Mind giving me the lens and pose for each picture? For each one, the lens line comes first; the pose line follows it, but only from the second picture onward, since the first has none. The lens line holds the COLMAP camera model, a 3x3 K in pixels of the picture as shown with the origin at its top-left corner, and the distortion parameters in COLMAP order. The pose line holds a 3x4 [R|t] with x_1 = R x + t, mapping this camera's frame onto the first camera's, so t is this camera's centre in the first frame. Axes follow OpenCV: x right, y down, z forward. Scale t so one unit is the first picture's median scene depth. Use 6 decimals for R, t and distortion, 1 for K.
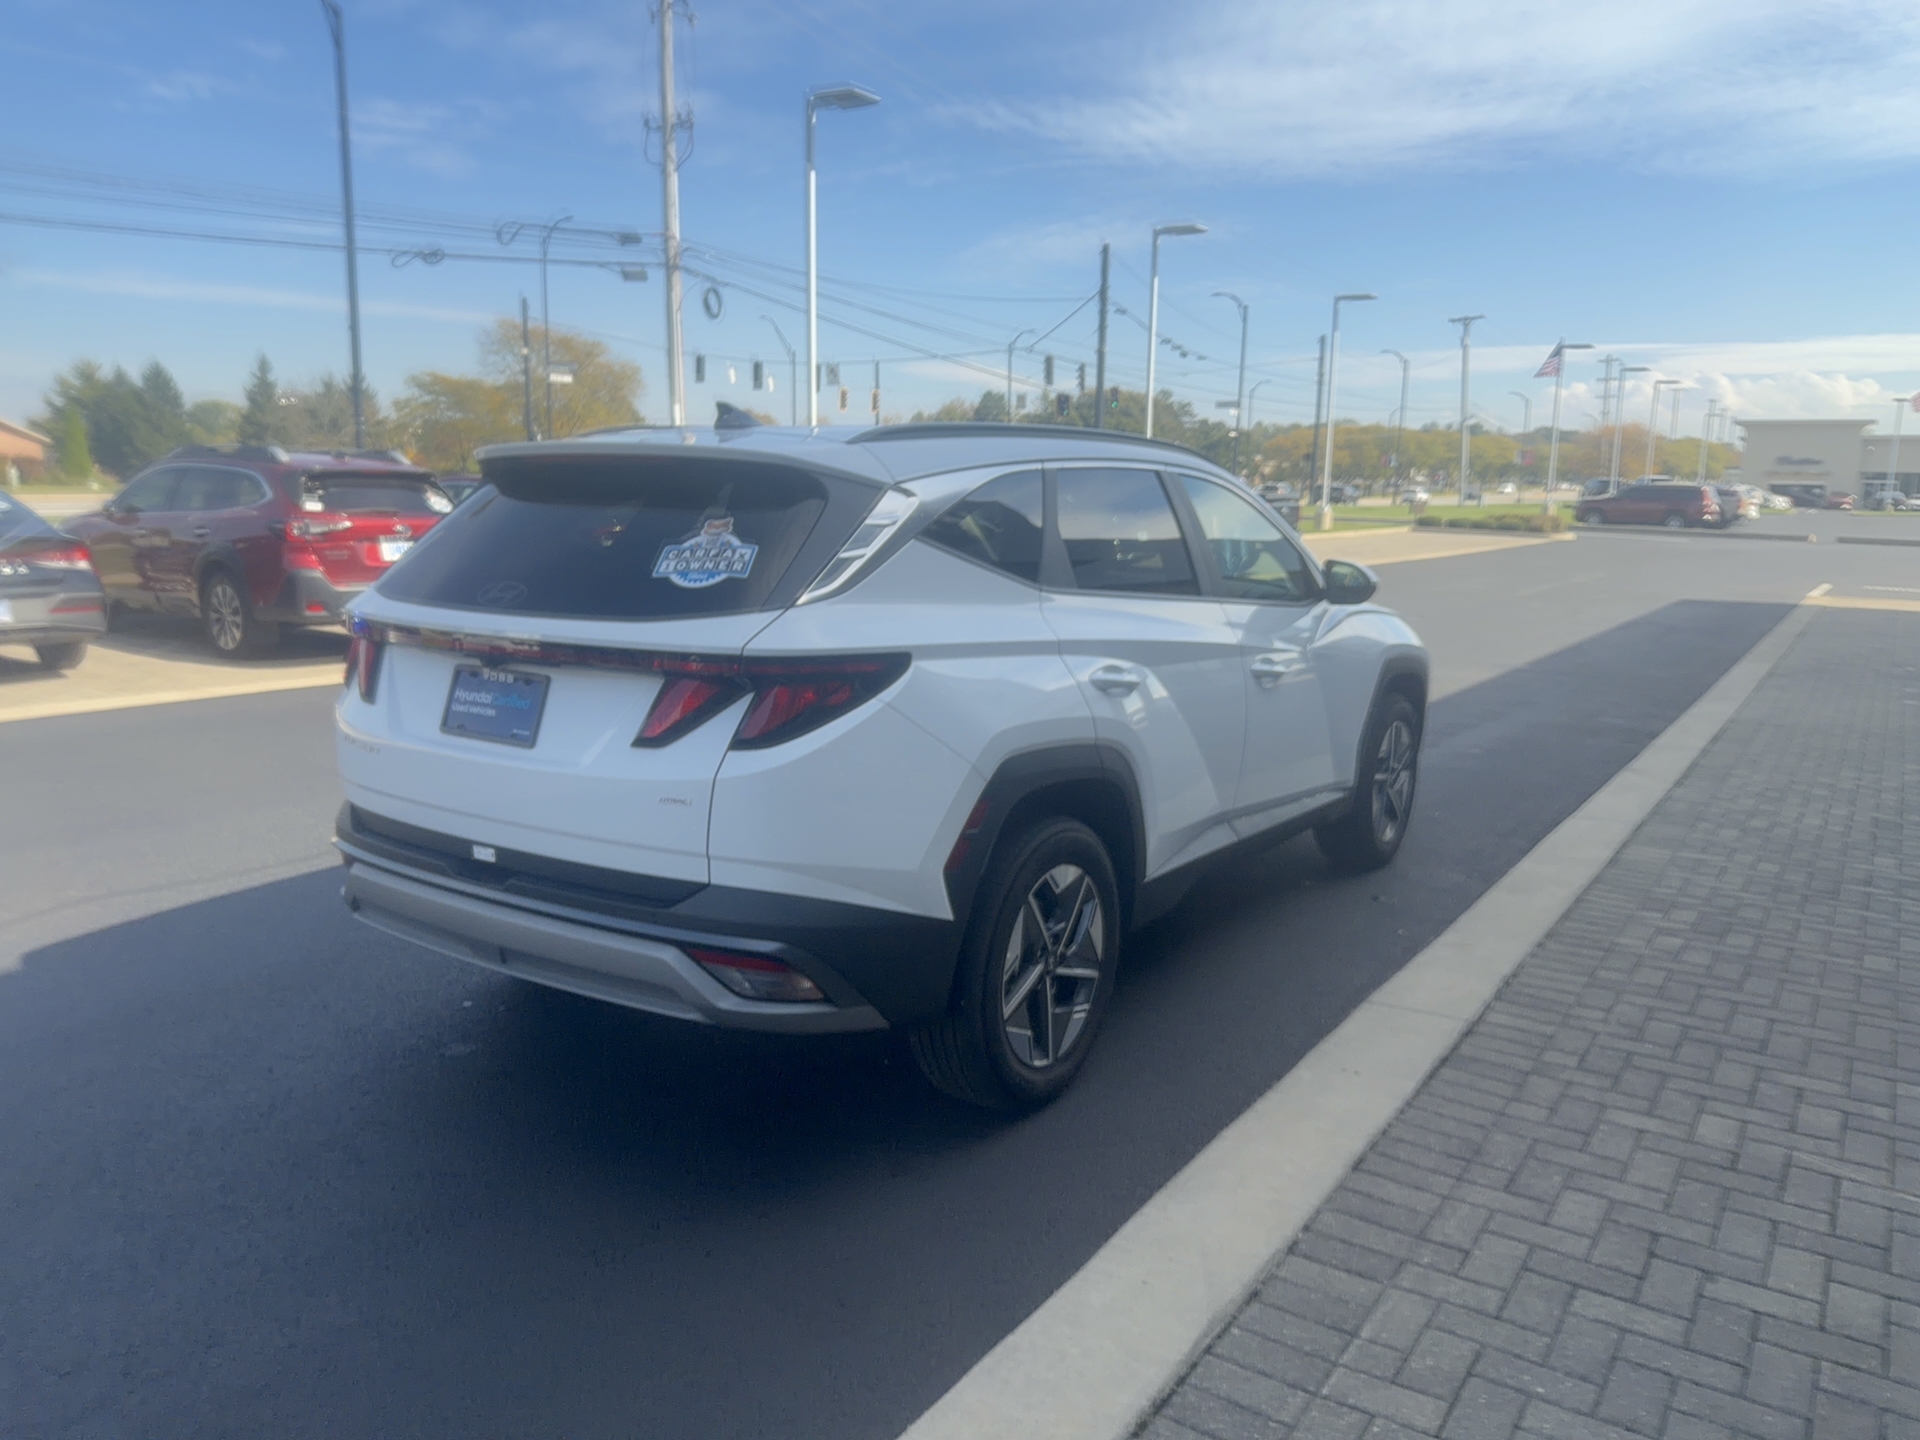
lens RADIAL K [[1366.6, 0, 957.1], [0, 1366.6, 741.1], [0, 0, 1]] dist [0.040654, -0.058362]
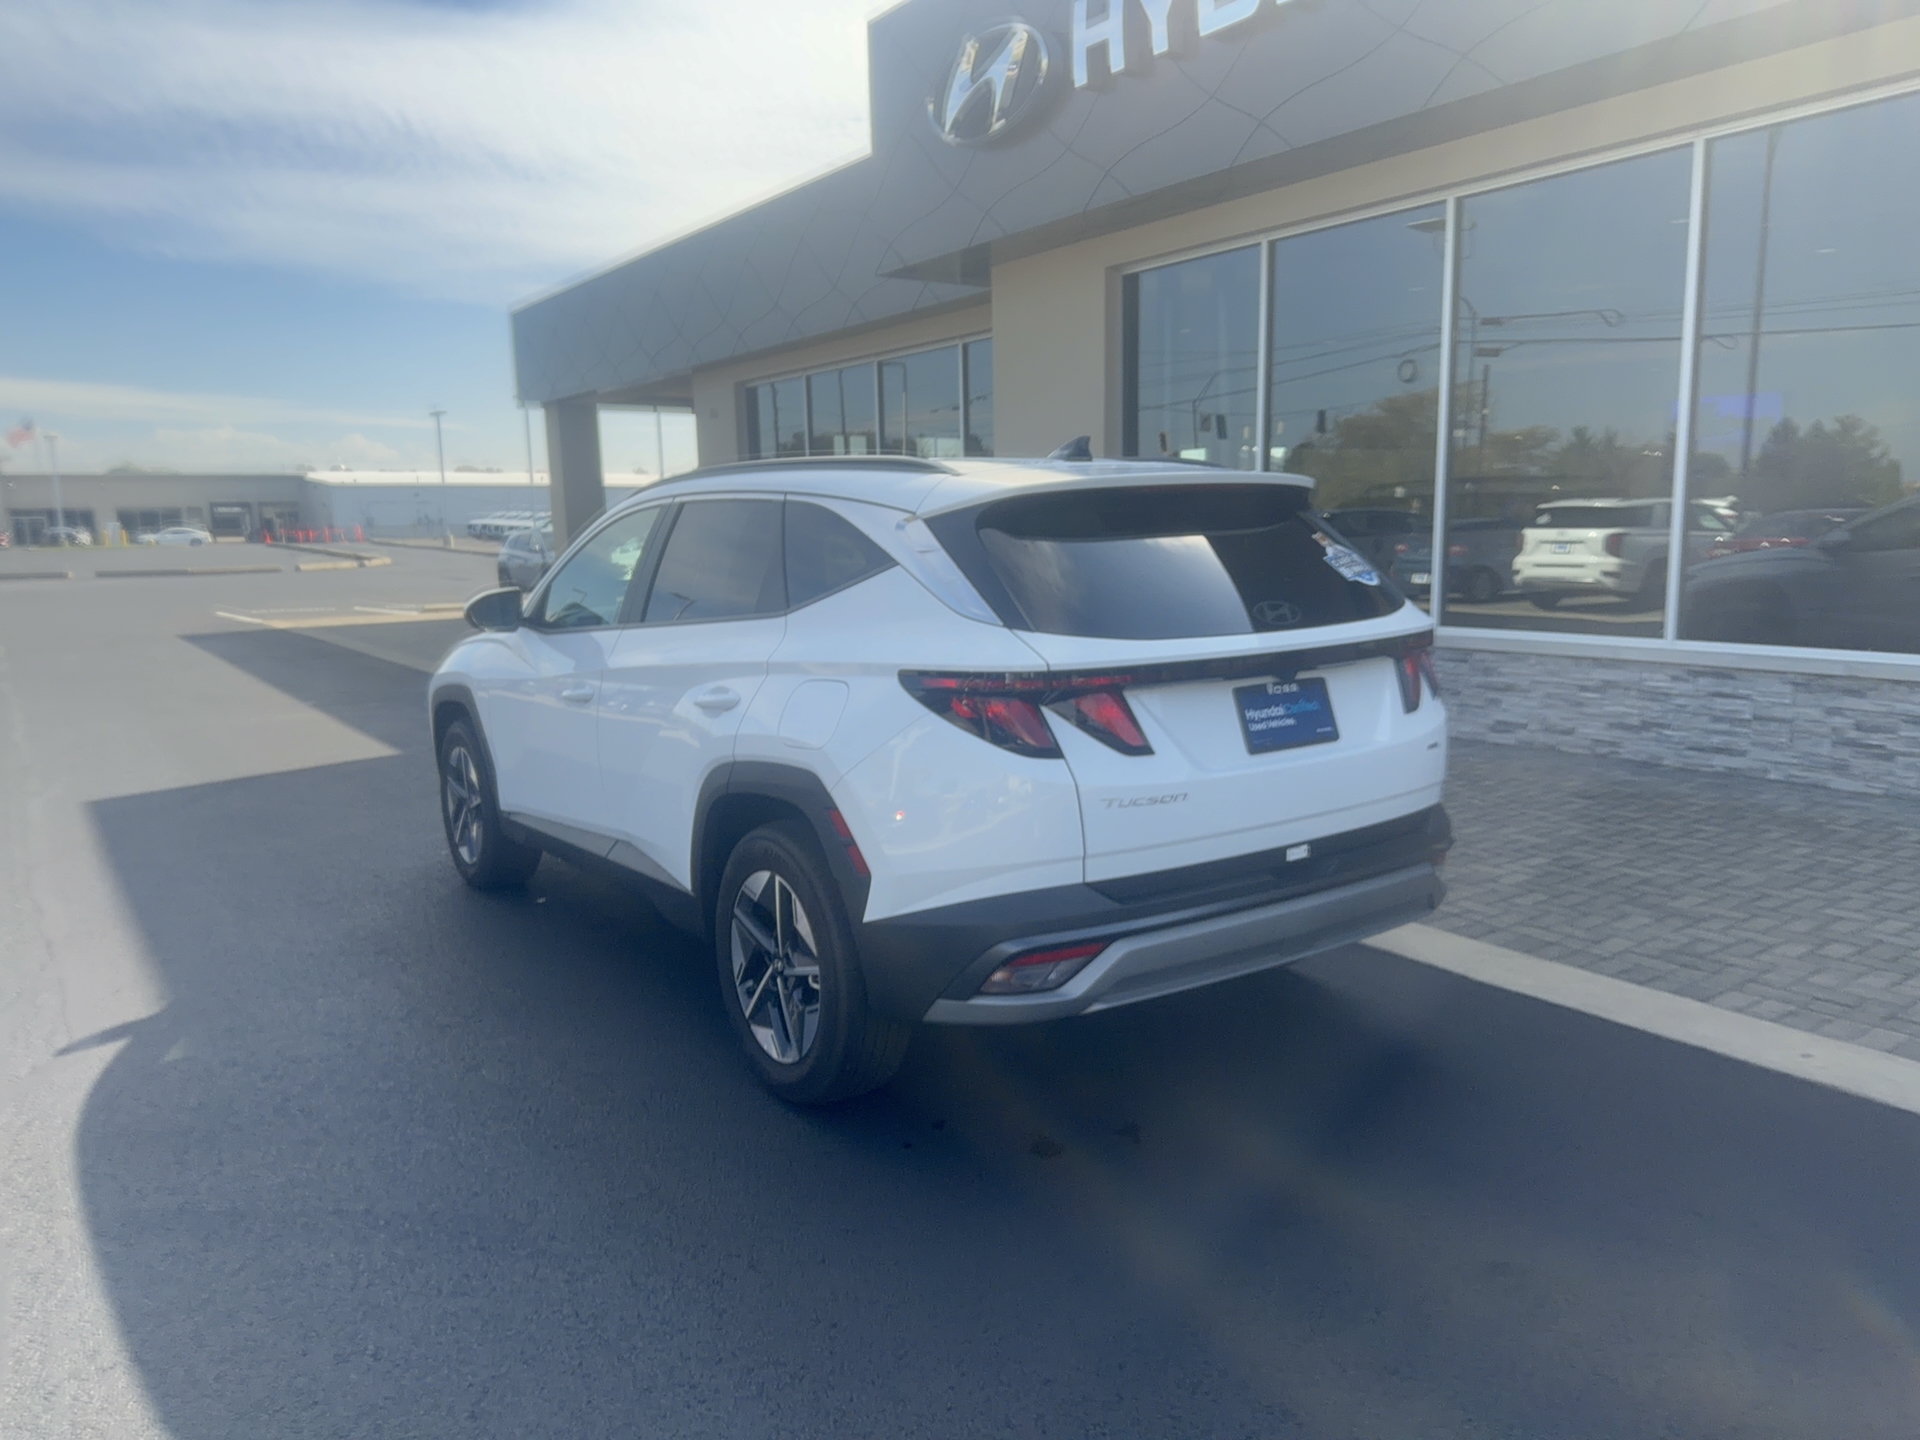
lens RADIAL K [[1366.6, 0, 962.4], [0, 1366.6, 728.7], [0, 0, 1]] dist [0.040654, -0.058362]
pose [[0.352909, -0.166112, 0.920794, -1.026896], [0.198005, 0.975085, 0.100018, -0.125572], [-0.914467, 0.147024, 0.377008, 0.598594]]
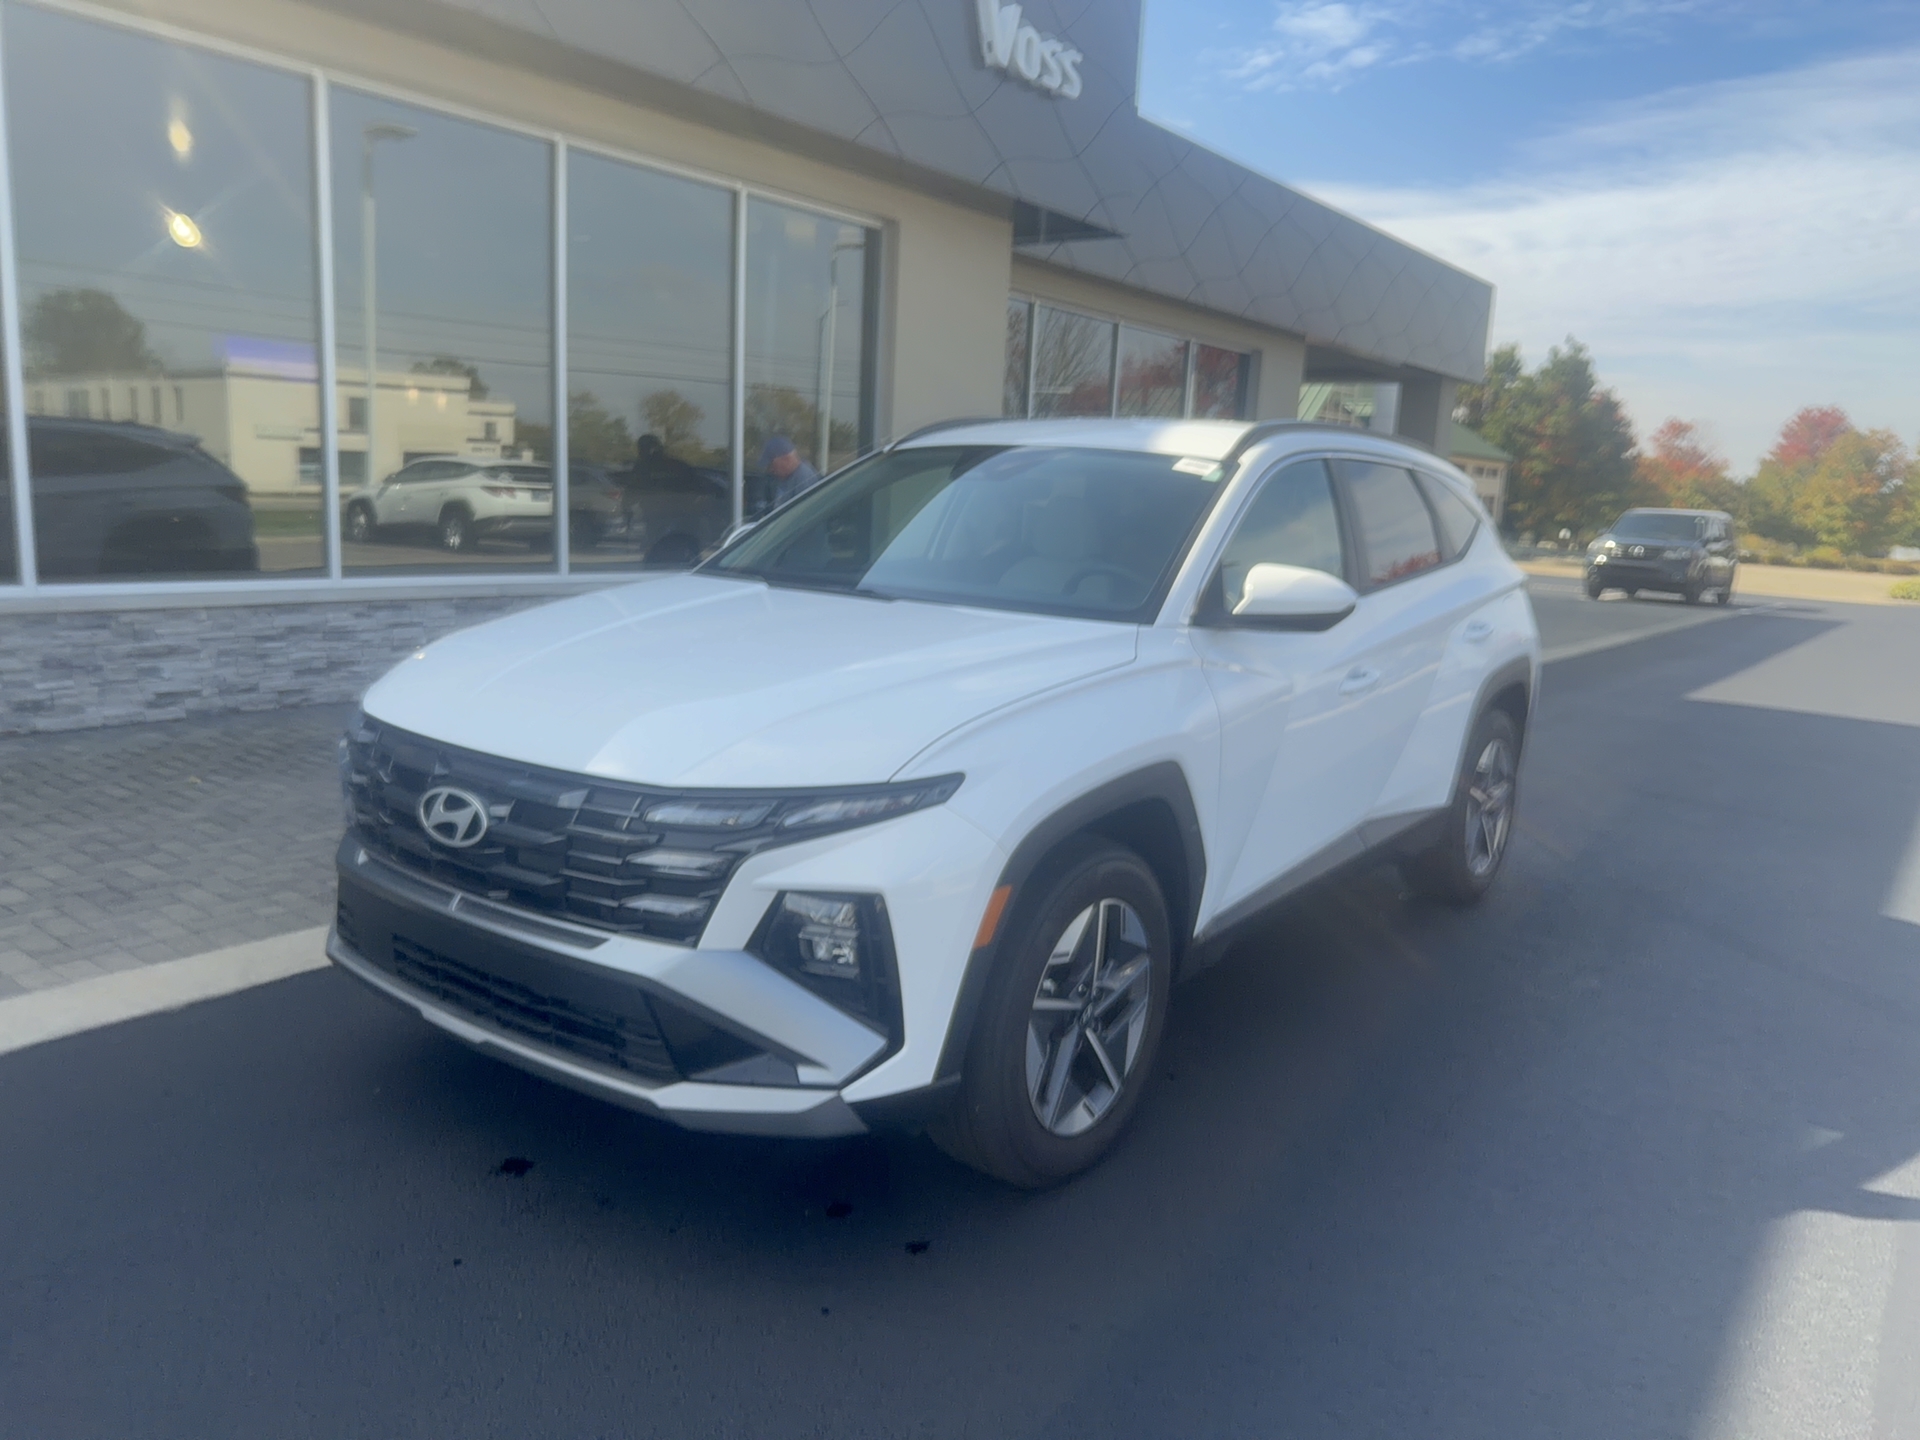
lens RADIAL K [[1366.6, 0, 970.1], [0, 1366.6, 728.6], [0, 0, 1]] dist [0.040654, -0.058362]
pose [[-0.995989, -0.075110, 0.048628, 0.094986], [-0.053182, 0.933980, 0.353346, -0.386546], [-0.071957, 0.349343, -0.934228, 2.187060]]
